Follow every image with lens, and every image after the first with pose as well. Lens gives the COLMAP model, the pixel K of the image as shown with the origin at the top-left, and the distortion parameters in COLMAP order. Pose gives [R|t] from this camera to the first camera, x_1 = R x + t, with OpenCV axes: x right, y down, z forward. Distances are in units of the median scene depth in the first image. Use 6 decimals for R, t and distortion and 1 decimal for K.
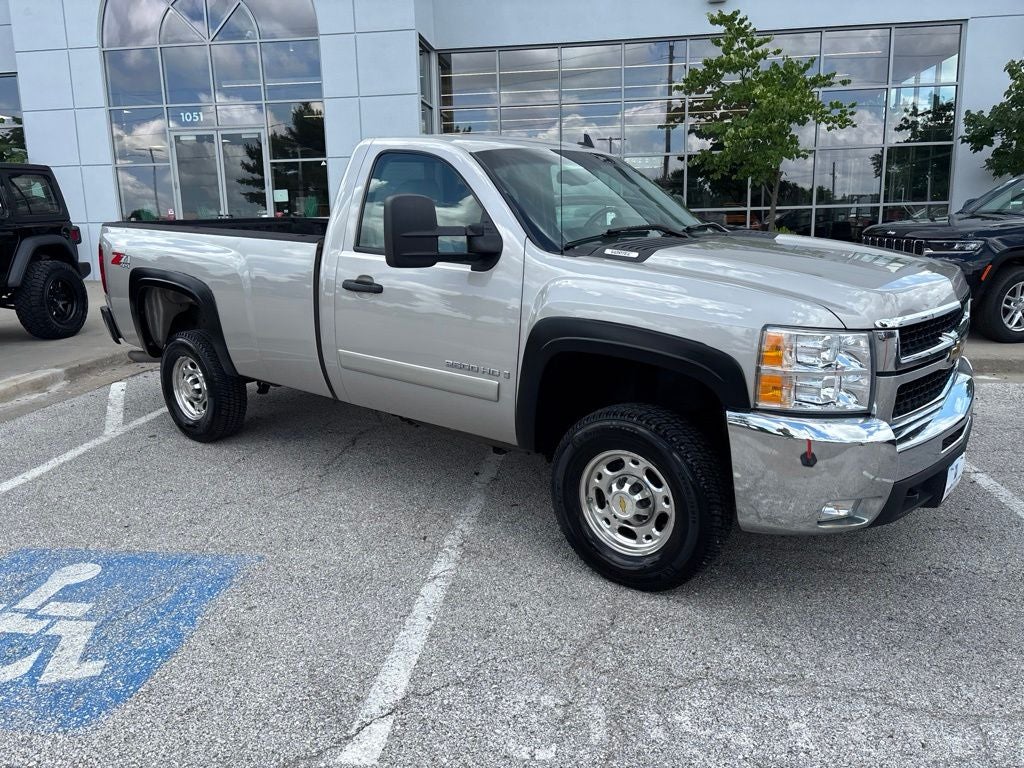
lens RADIAL K [[775.8, 0, 507.6], [0, 775.8, 387.4], [0, 0, 1]] dist [0.048950, -0.059267]
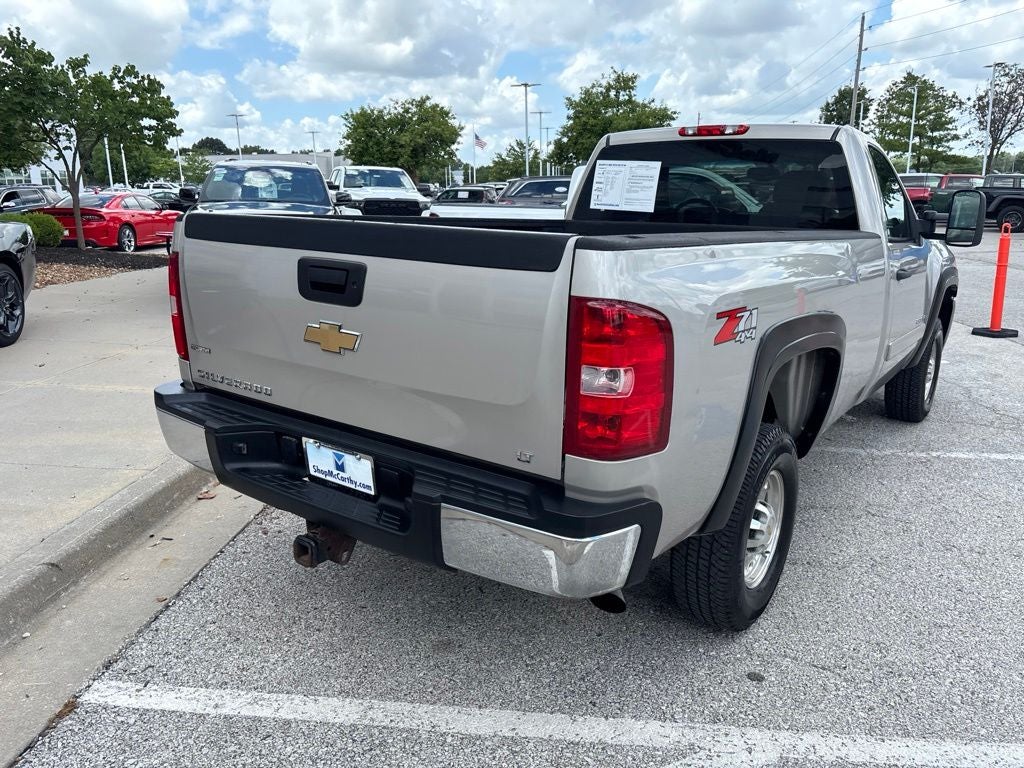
lens RADIAL K [[775.8, 0, 507.1], [0, 775.8, 379.0], [0, 0, 1]] dist [0.048950, -0.059267]
pose [[-0.050988, -0.222438, 0.973613, -1.340463], [0.213476, 0.949921, 0.228205, -0.385064], [-0.975617, 0.219478, -0.000949, 1.708955]]
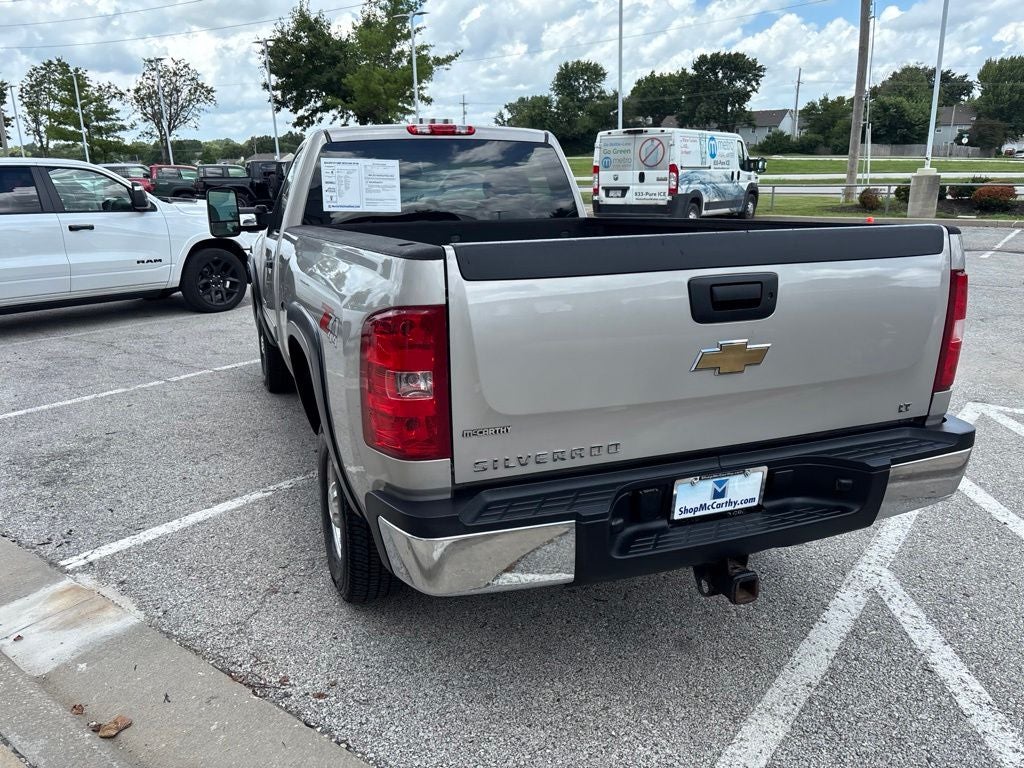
lens RADIAL K [[775.8, 0, 506.4], [0, 775.8, 385.7], [0, 0, 1]] dist [0.048950, -0.059267]
pose [[-0.864767, -0.102356, 0.491631, -0.848485], [0.140246, 0.890827, 0.432156, -0.566157], [-0.482192, 0.442663, -0.756003, 2.387719]]
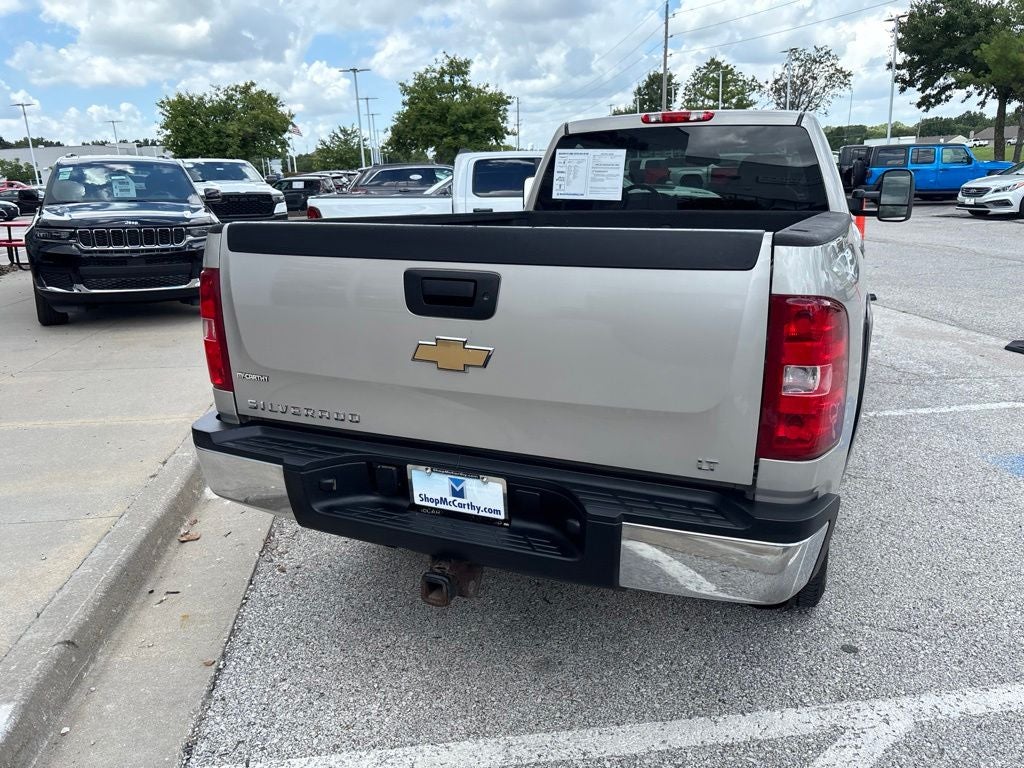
lens RADIAL K [[775.8, 0, 506.6], [0, 775.8, 381.2], [0, 0, 1]] dist [0.048950, -0.059267]
pose [[-0.267487, -0.227673, 0.936278, -1.264316], [0.237148, 0.926240, 0.292983, -0.444857], [-0.933923, 0.300406, -0.193765, 1.922370]]
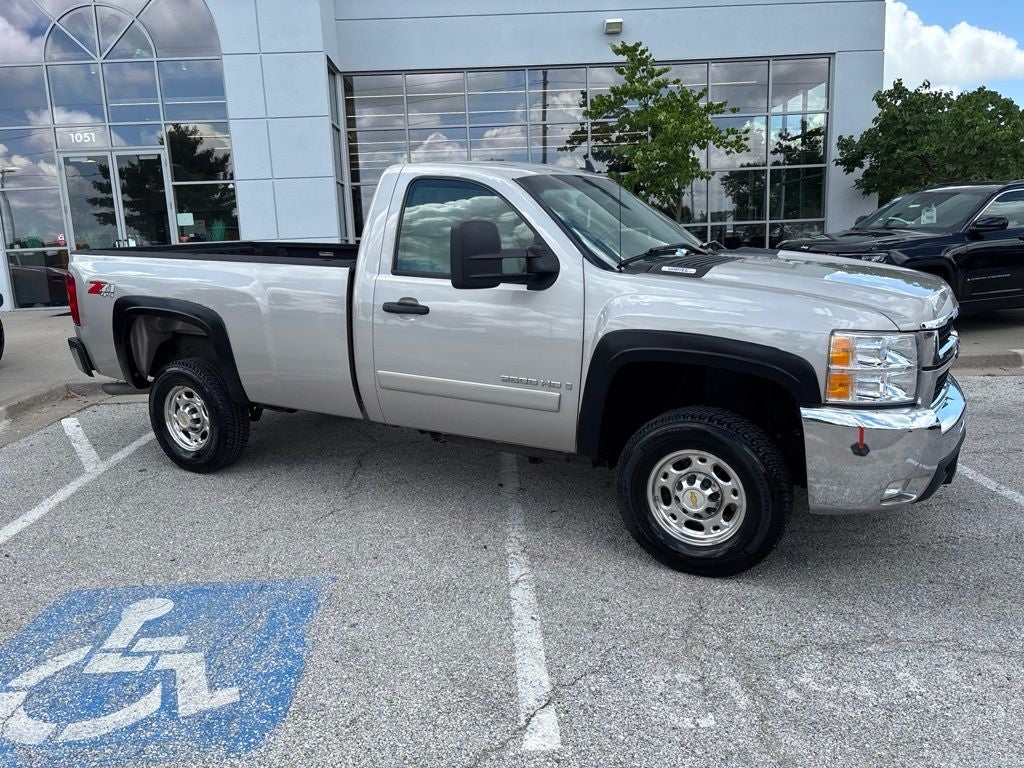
lens RADIAL K [[775.8, 0, 507.8], [0, 775.8, 392.1], [0, 0, 1]] dist [0.048950, -0.059267]
pose [[0.986629, -0.045949, 0.156371, -0.241248], [0.048807, 0.998703, -0.014480, 0.003080], [-0.155503, 0.021918, 0.987592, -0.037851]]
